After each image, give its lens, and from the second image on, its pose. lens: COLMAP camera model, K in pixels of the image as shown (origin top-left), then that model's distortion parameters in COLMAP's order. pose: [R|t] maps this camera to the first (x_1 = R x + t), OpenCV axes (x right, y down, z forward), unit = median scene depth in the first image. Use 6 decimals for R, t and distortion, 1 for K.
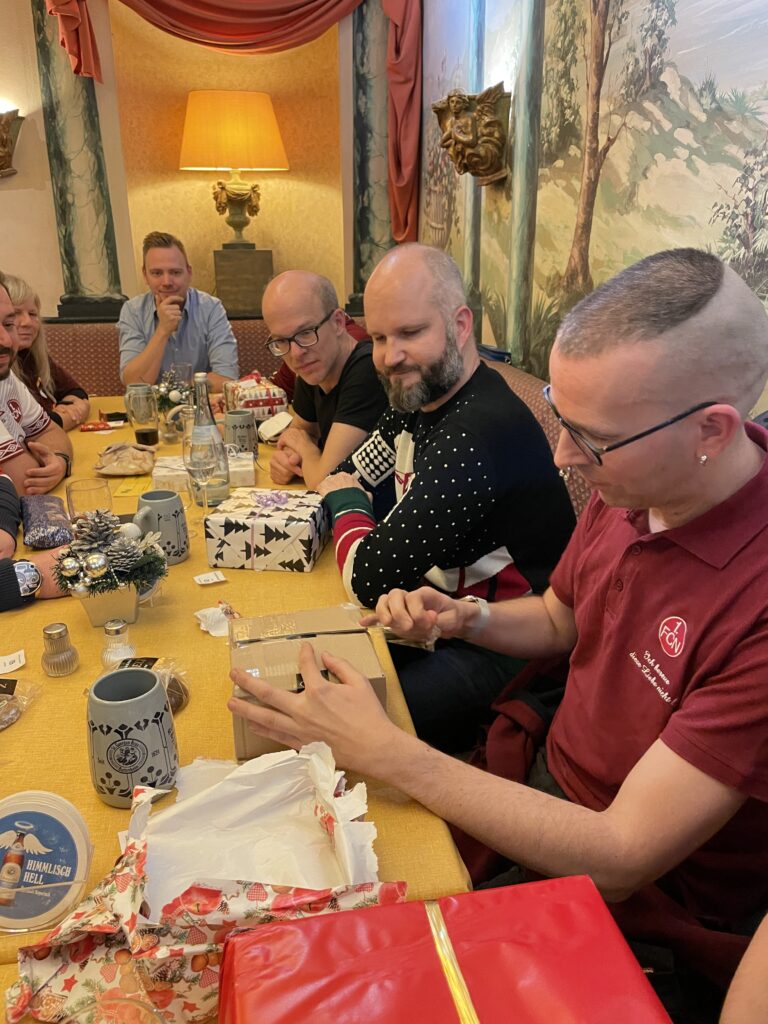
lens RADIAL K [[769.0, 0, 391.7], [0, 769.0, 505.5], [0, 0, 1]] dist [0.079285, -0.124660]
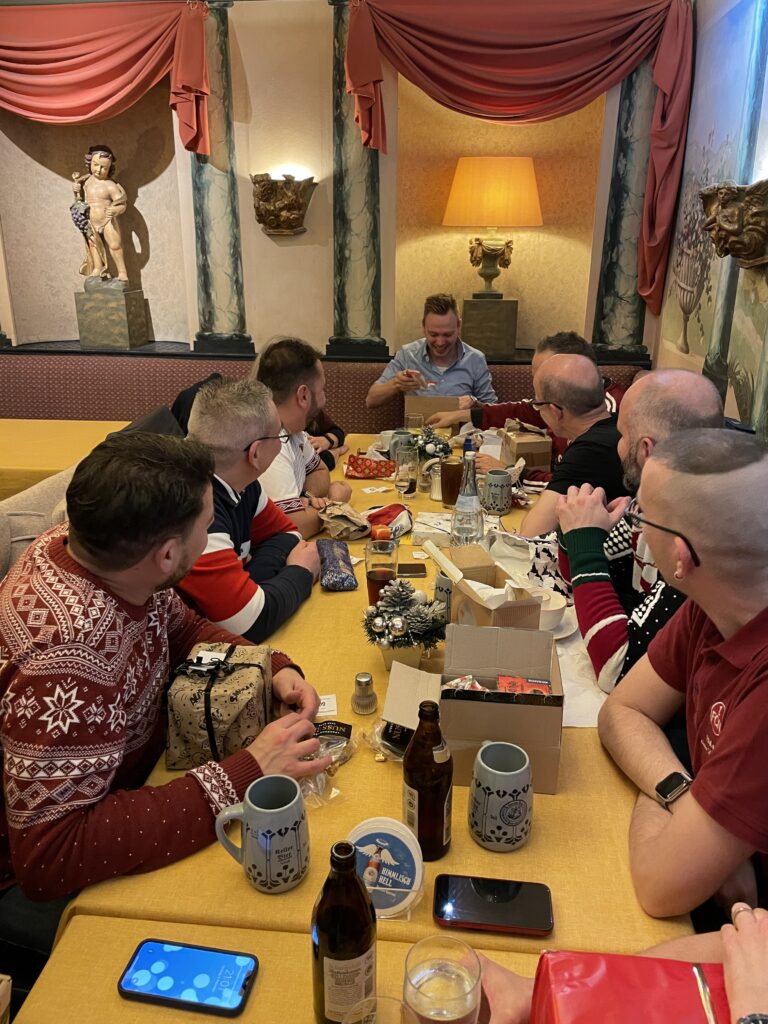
lens RADIAL K [[769.0, 0, 391.7], [0, 769.0, 505.5], [0, 0, 1]] dist [0.079285, -0.124660]
pose [[0.964136, 0.100433, -0.245671, -0.034352], [-0.100467, 0.994863, 0.012427, -0.047691], [0.245657, 0.012700, 0.969274, -0.082810]]
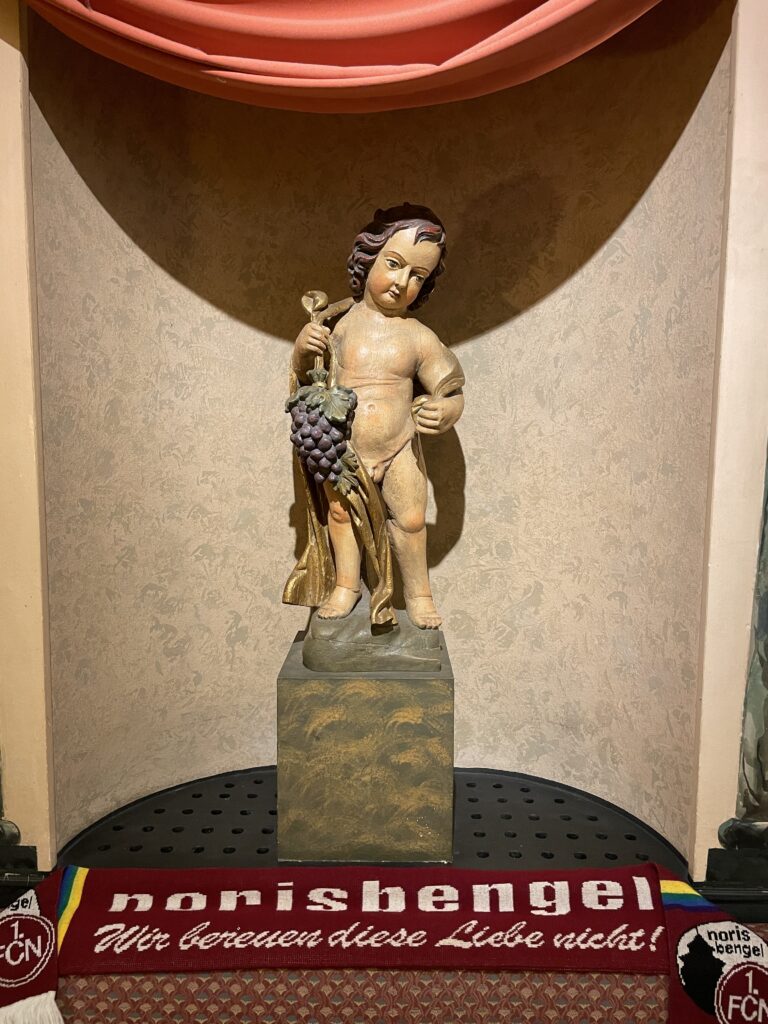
lens RADIAL K [[769.0, 0, 391.7], [0, 769.0, 505.5], [0, 0, 1]] dist [0.079285, -0.124660]
pose [[0.978871, 0.032367, -0.201903, -0.769682], [-0.076579, 0.973562, -0.215202, -0.335522], [0.189600, 0.226116, 0.955470, 0.672043]]
